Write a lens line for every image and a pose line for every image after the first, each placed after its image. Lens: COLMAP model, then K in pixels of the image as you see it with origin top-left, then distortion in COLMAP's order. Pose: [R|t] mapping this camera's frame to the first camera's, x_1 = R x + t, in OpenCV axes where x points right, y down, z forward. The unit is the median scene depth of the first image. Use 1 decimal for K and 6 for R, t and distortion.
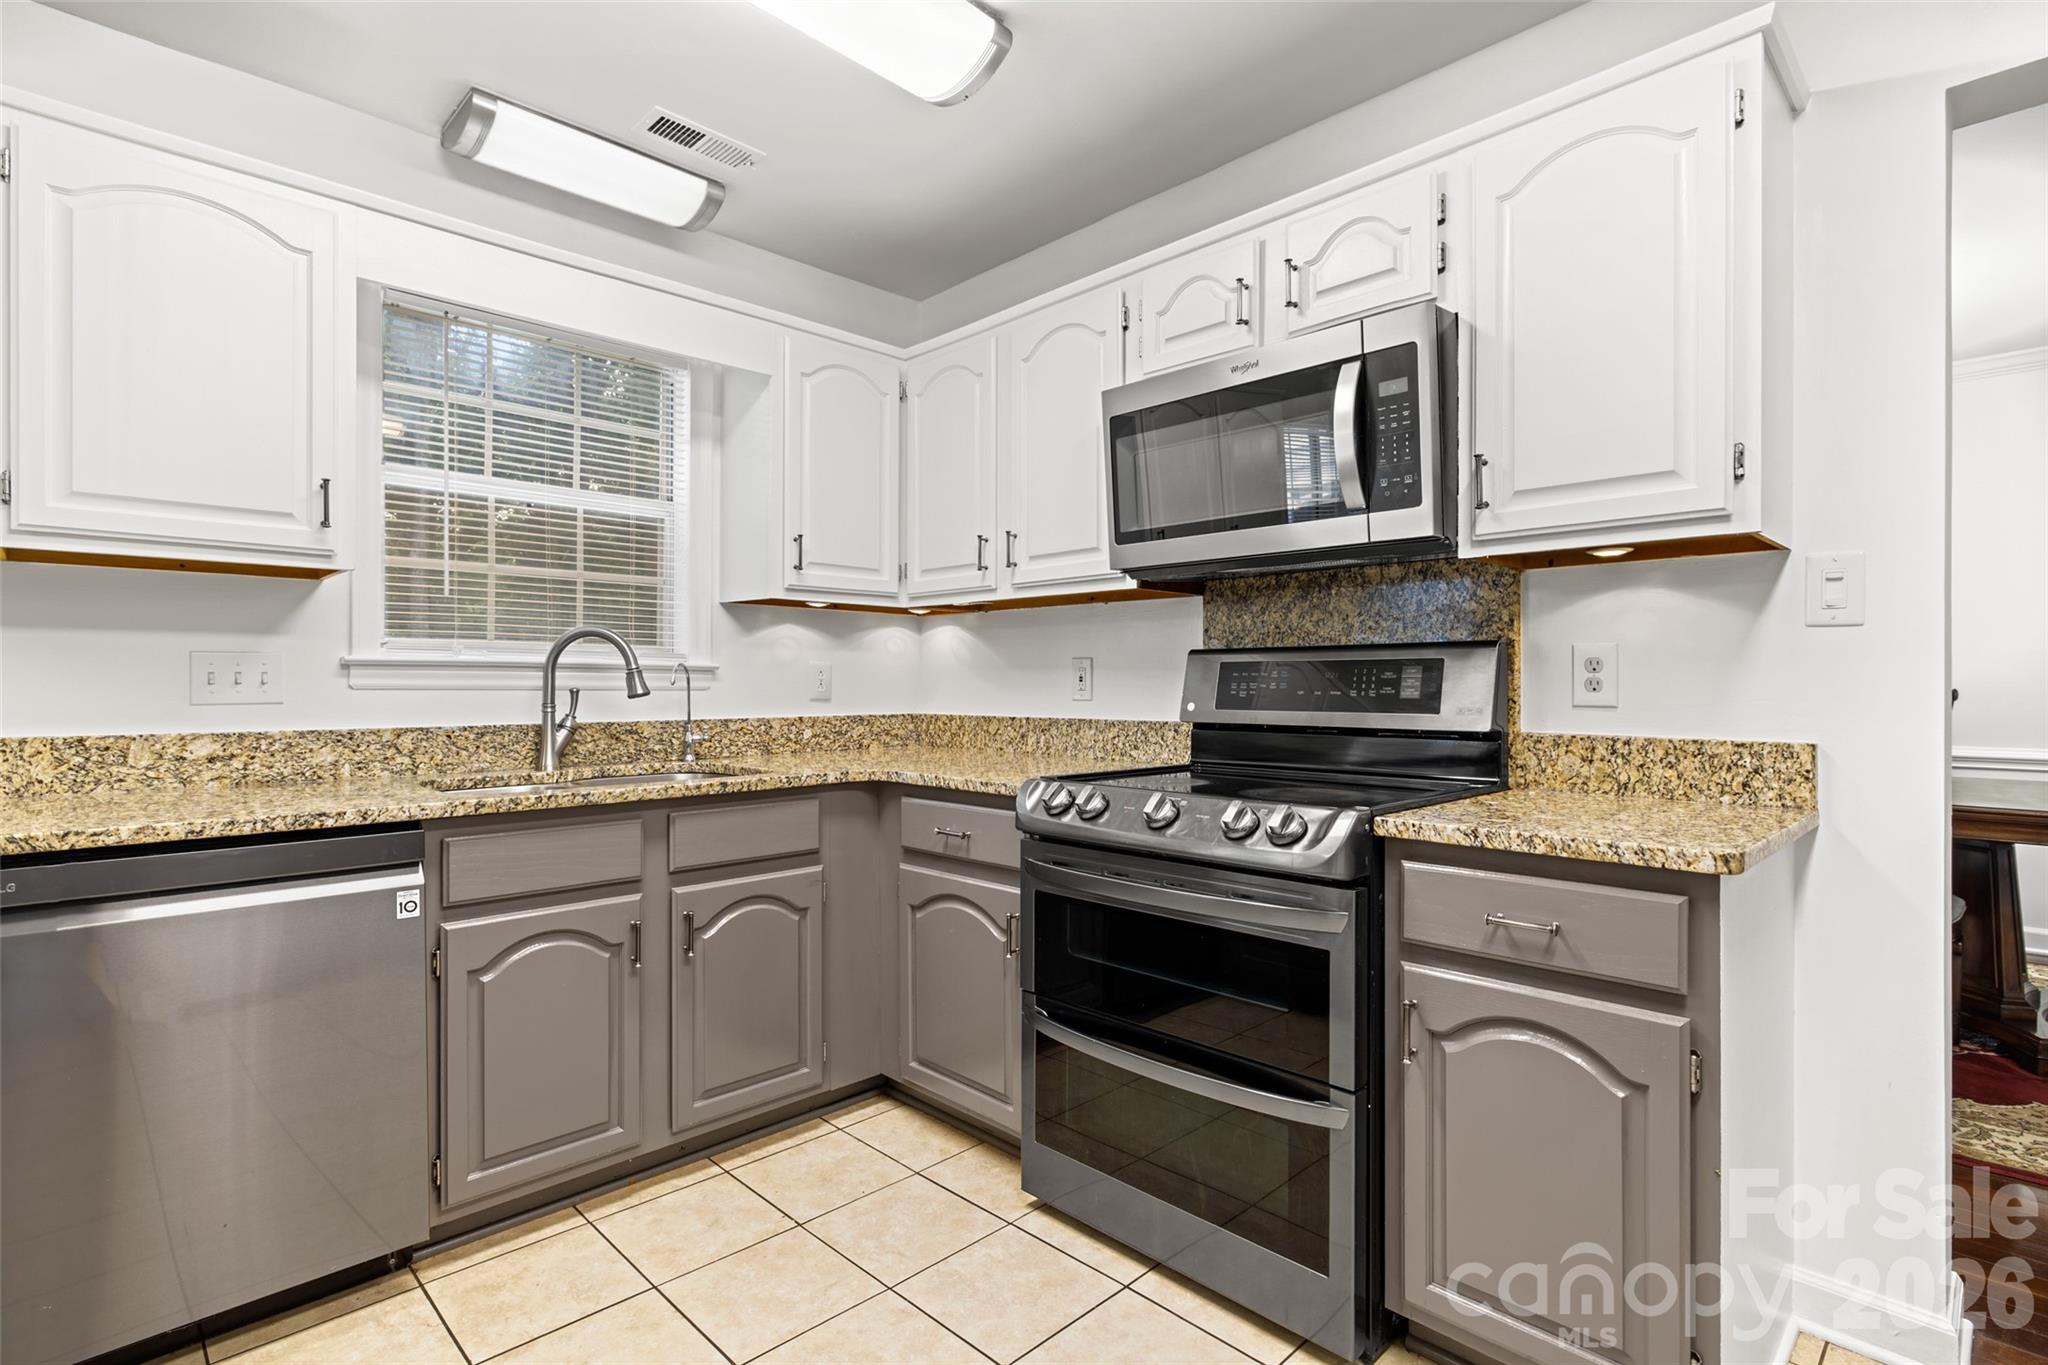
lens RADIAL K [[1003.4, 0, 1011.9], [0, 1003.4, 686.9], [0, 0, 1]] dist [-0.005882, 0.001631]
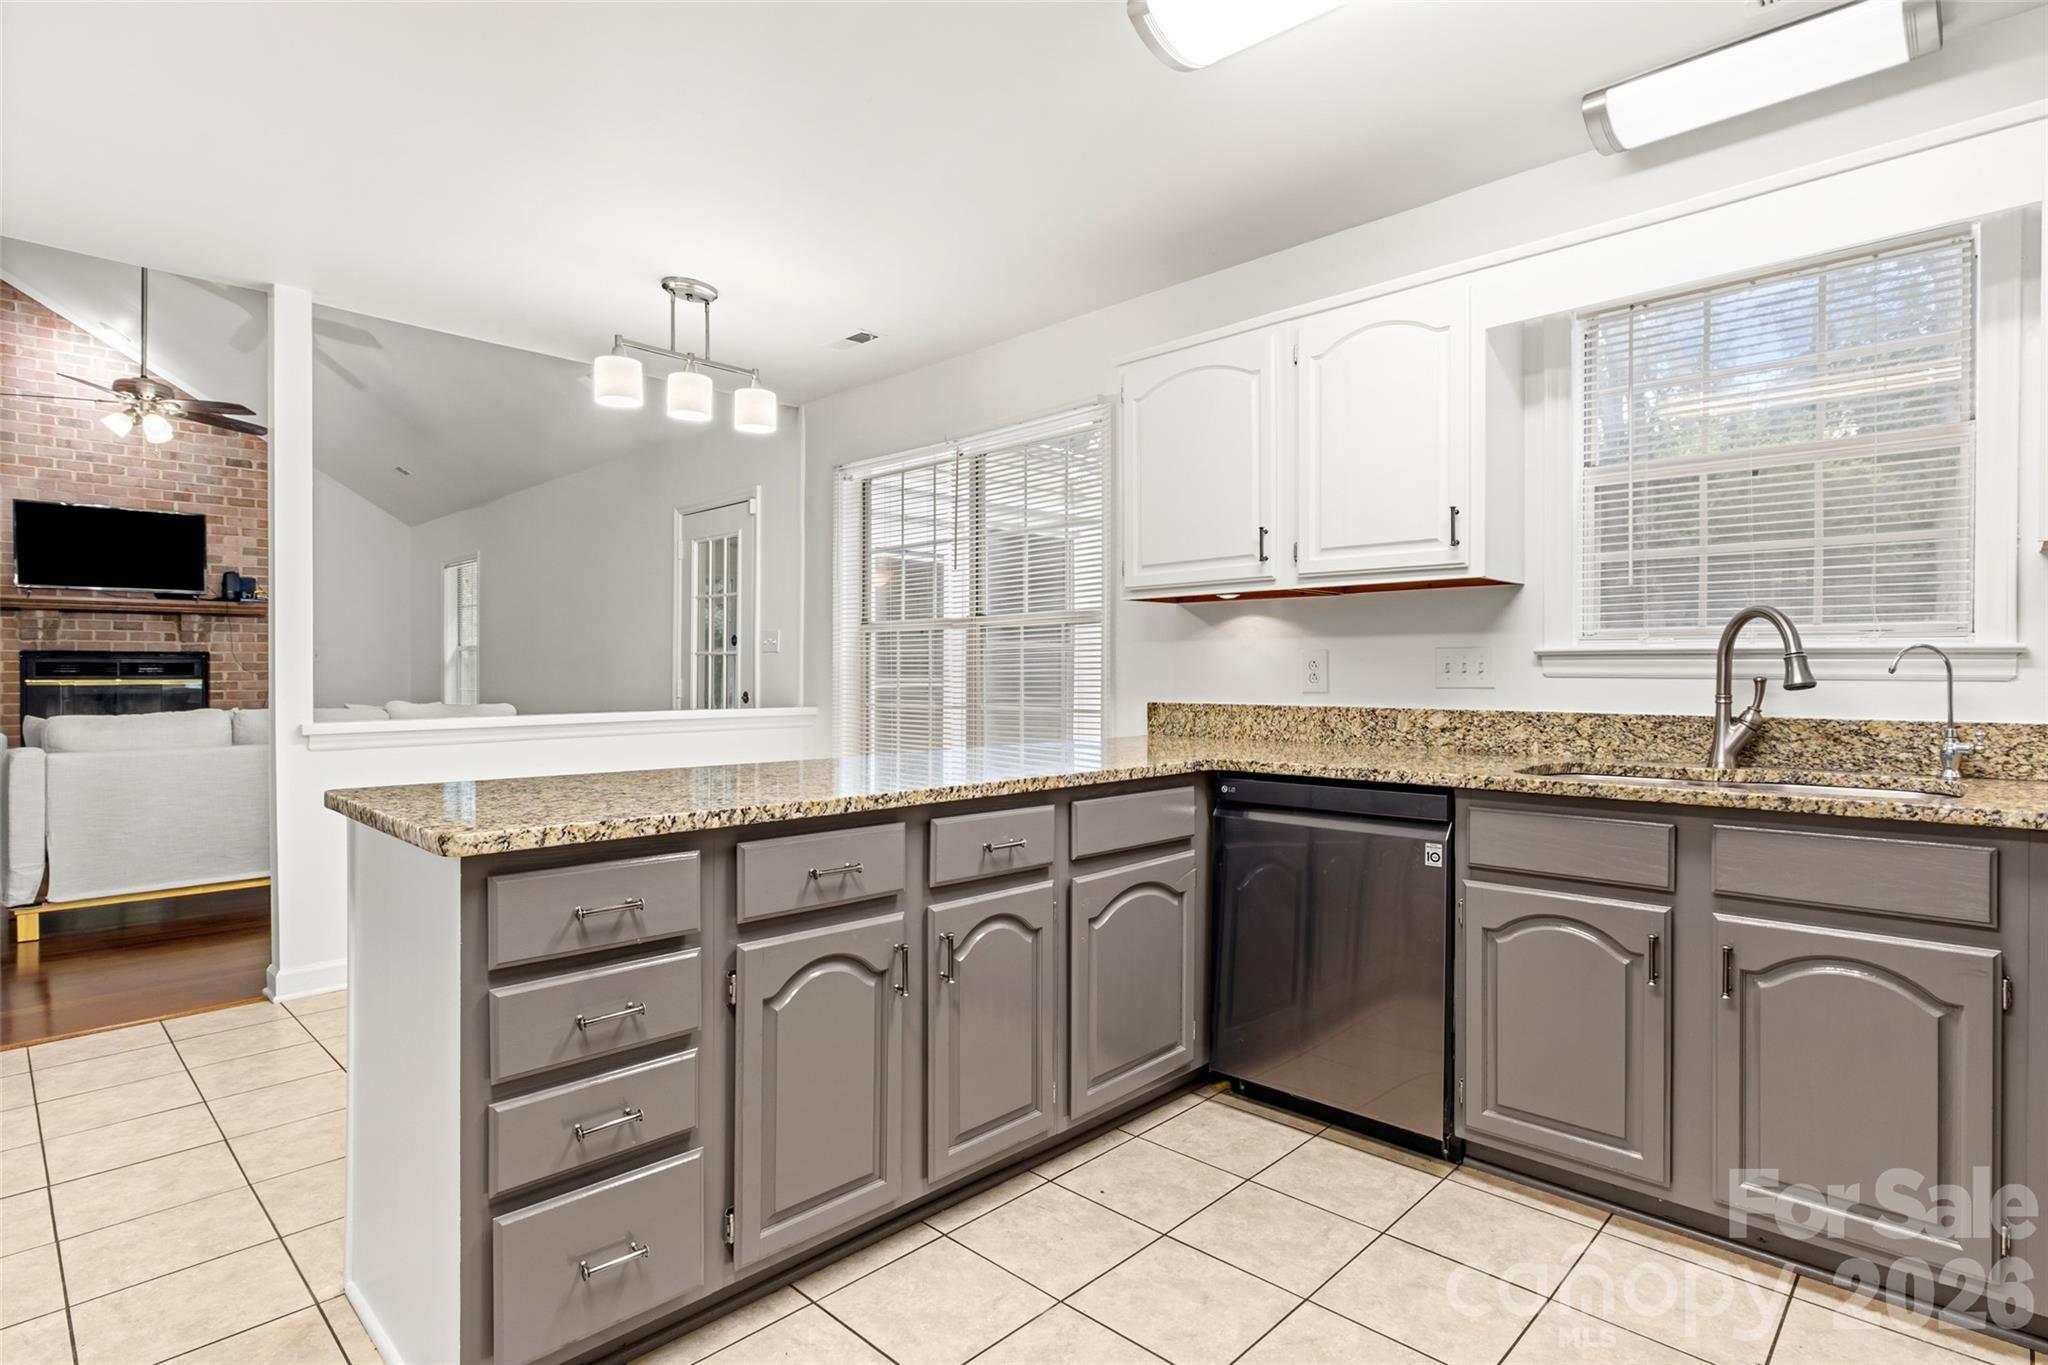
lens RADIAL K [[1056.6, 0, 1014.0], [0, 1056.6, 680.5], [0, 0, 1]] dist [0.006909, 0.000635]
pose [[0.014969, 0.008722, -0.999850, 0.566249], [-0.002151, 0.999960, 0.008691, -0.002969], [0.999886, 0.002021, 0.014987, 0.403621]]
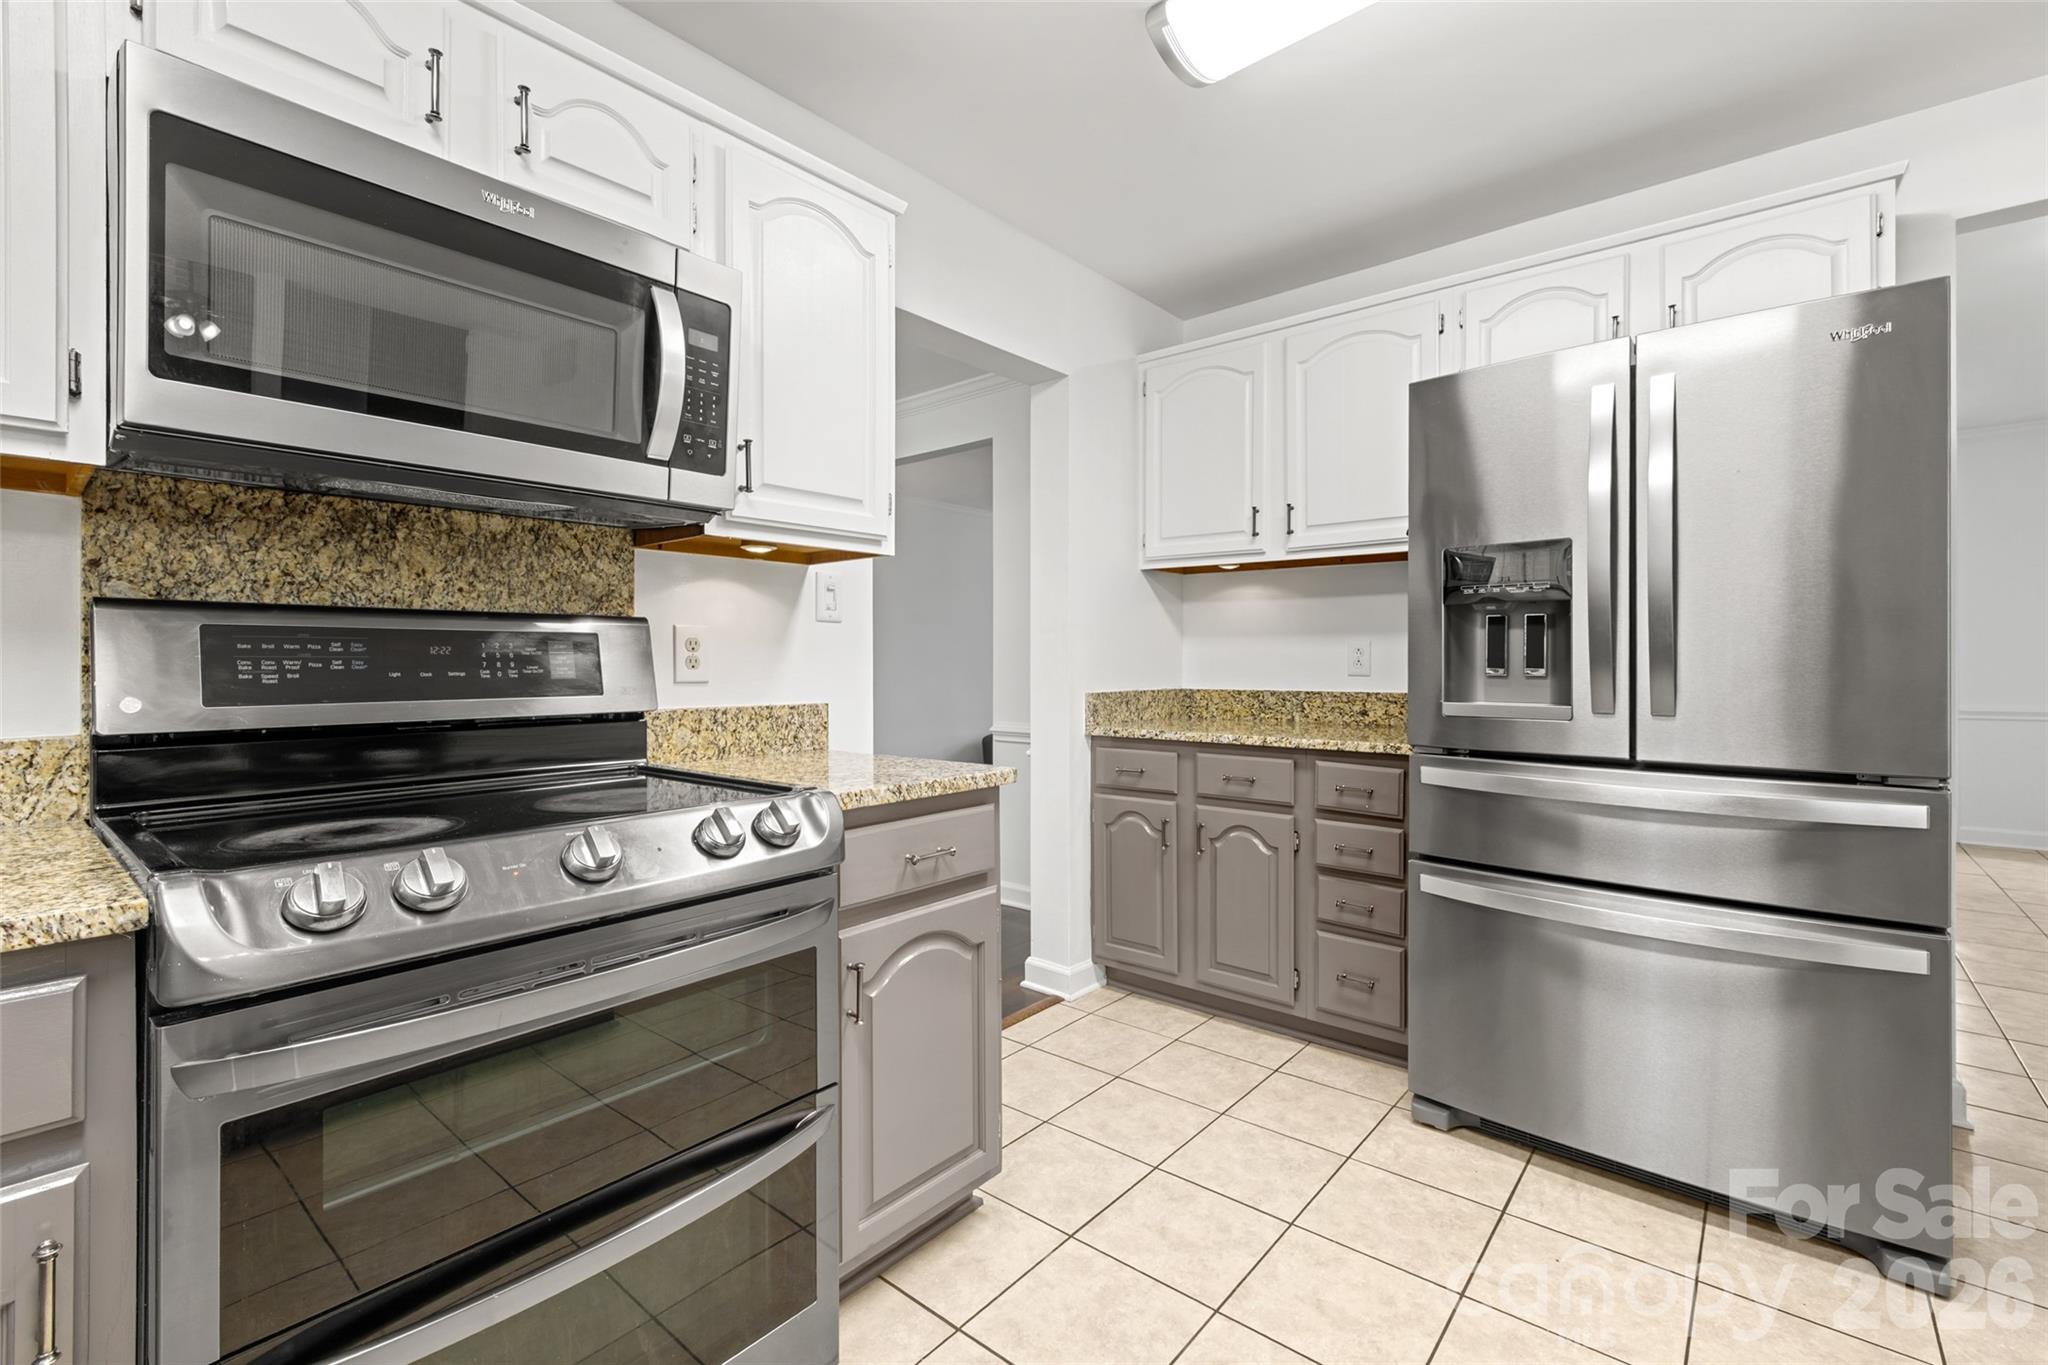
lens RADIAL K [[889.0, 0, 1027.7], [0, 889.0, 658.8], [0, 0, 1]] dist [0.002201, 0.000071]
pose [[-0.106882, 0.006734, 0.994249, -0.391366], [0.008836, 0.999944, -0.005823, 0.002350], [-0.994232, 0.008163, -0.106936, 0.664204]]
